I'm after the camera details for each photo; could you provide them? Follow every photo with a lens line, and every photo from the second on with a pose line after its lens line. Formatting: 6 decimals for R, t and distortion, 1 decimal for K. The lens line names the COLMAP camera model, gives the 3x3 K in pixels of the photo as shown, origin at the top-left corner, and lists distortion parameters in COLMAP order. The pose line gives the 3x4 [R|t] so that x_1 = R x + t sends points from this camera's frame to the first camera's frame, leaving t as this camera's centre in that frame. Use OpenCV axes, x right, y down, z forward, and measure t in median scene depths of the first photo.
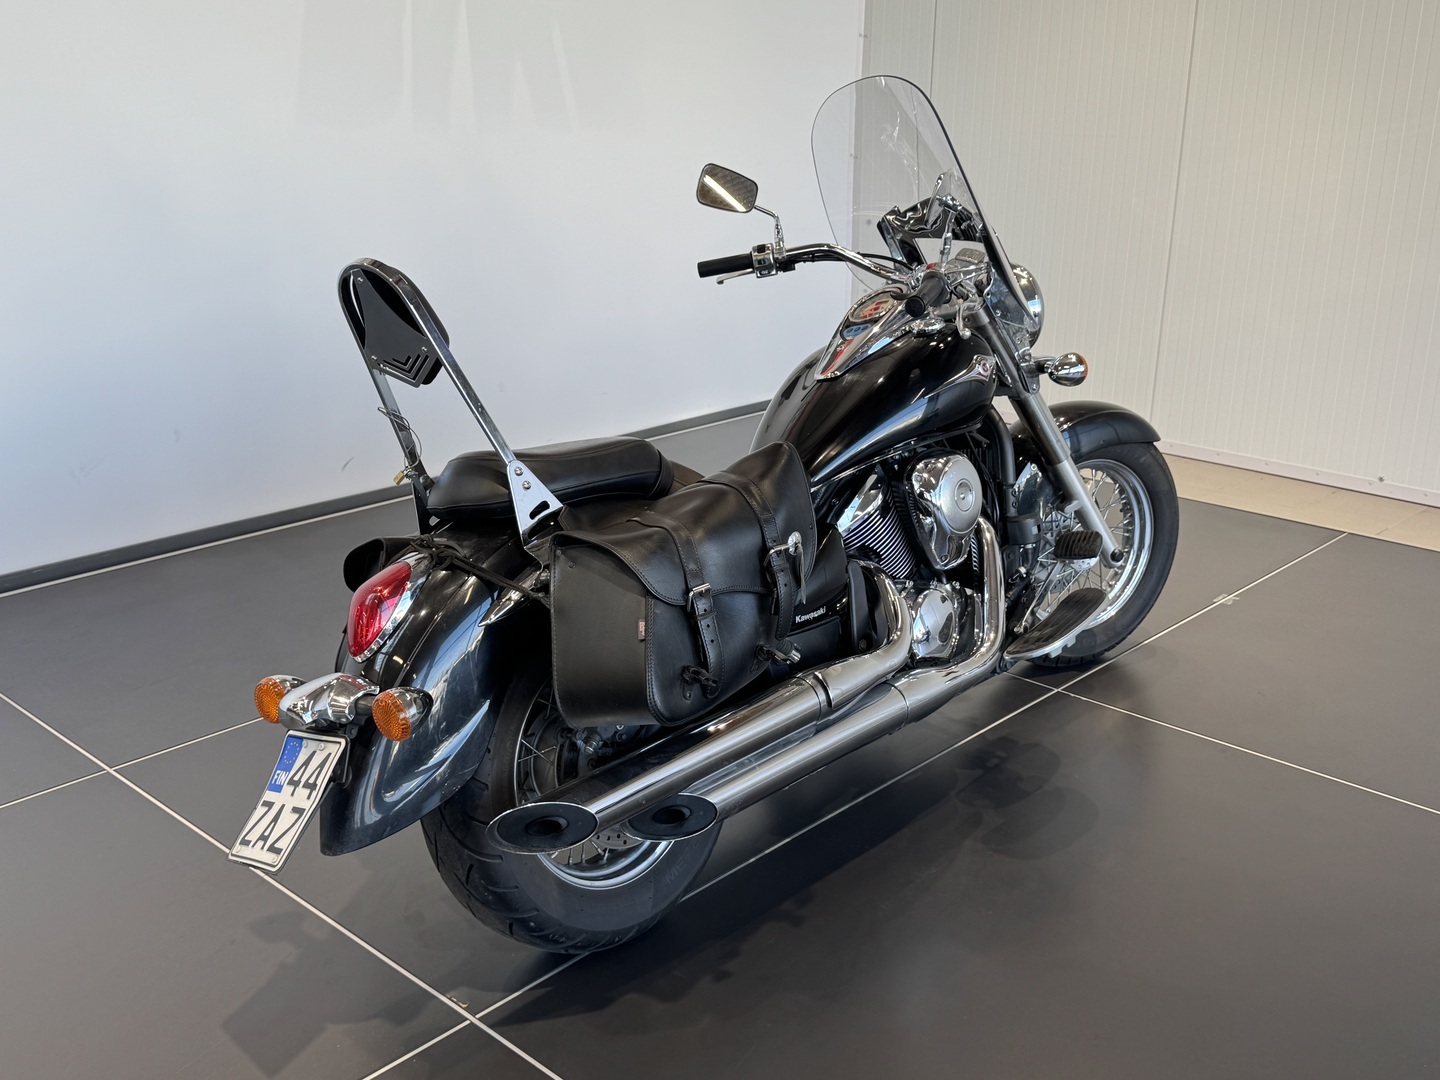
lens RADIAL K [[1480.8, 0, 720.0], [0, 1480.8, 540.0], [0, 0, 1]] dist [0.100364, -0.004066]
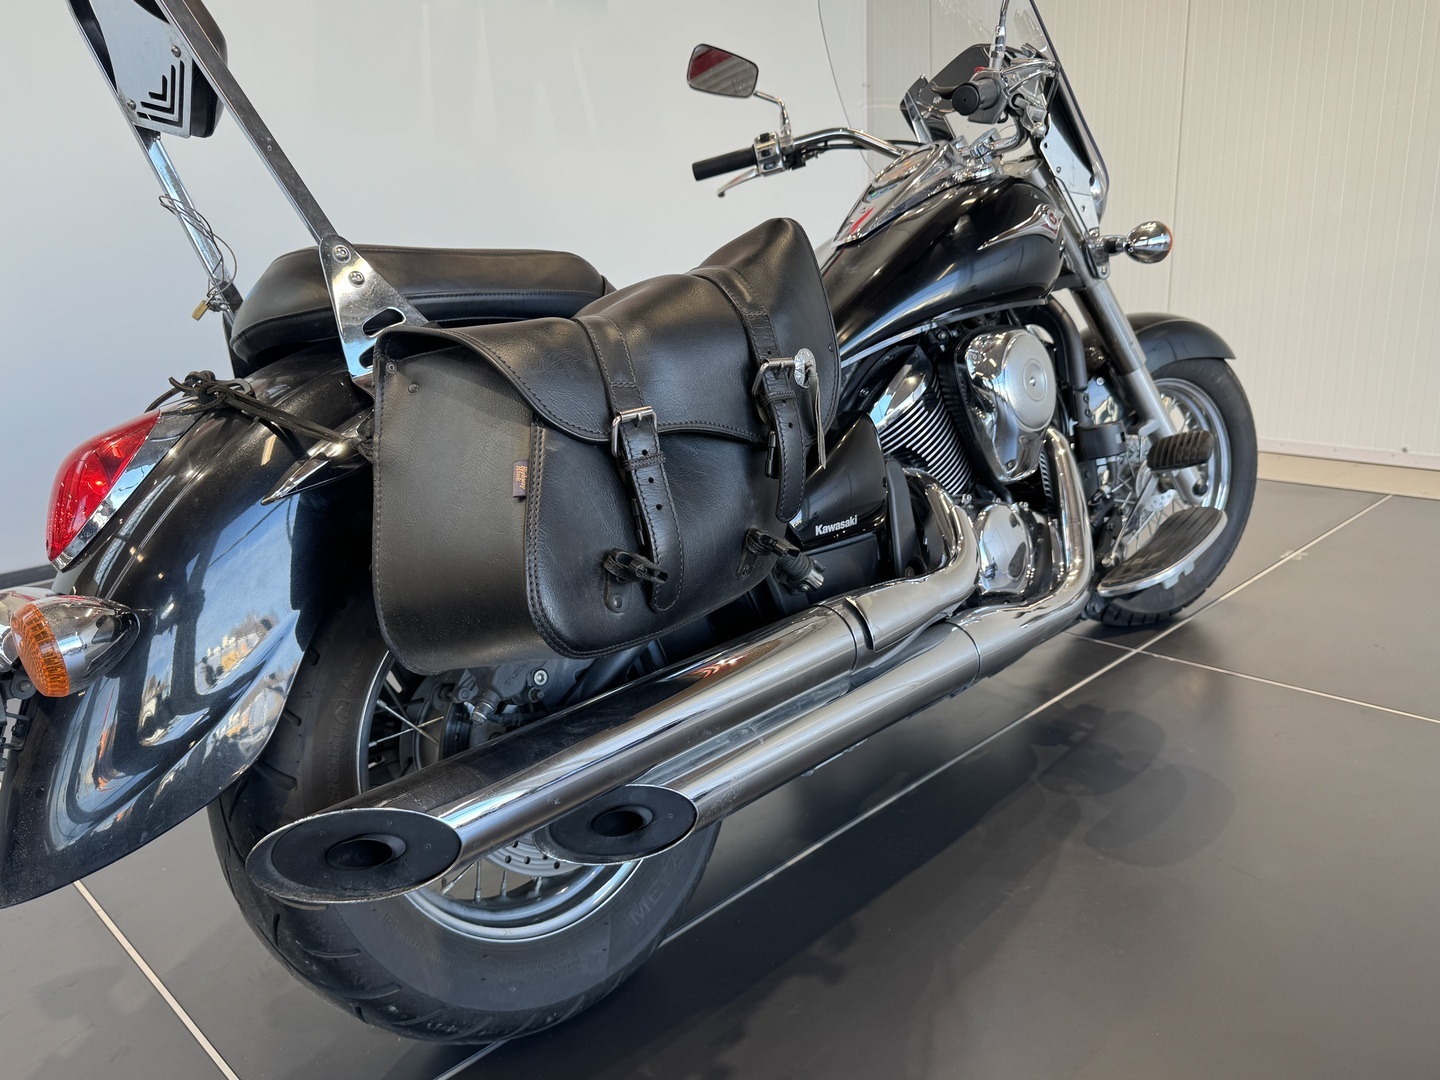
lens RADIAL K [[1072.5, 0, 720.0], [0, 1072.5, 540.0], [0, 0, 1]] dist [0.121437, -0.267068]
pose [[0.998268, -0.034932, -0.047334, 0.028001], [0.032311, 0.997961, -0.055047, 0.079595], [0.049160, 0.053422, 0.997361, 0.460007]]
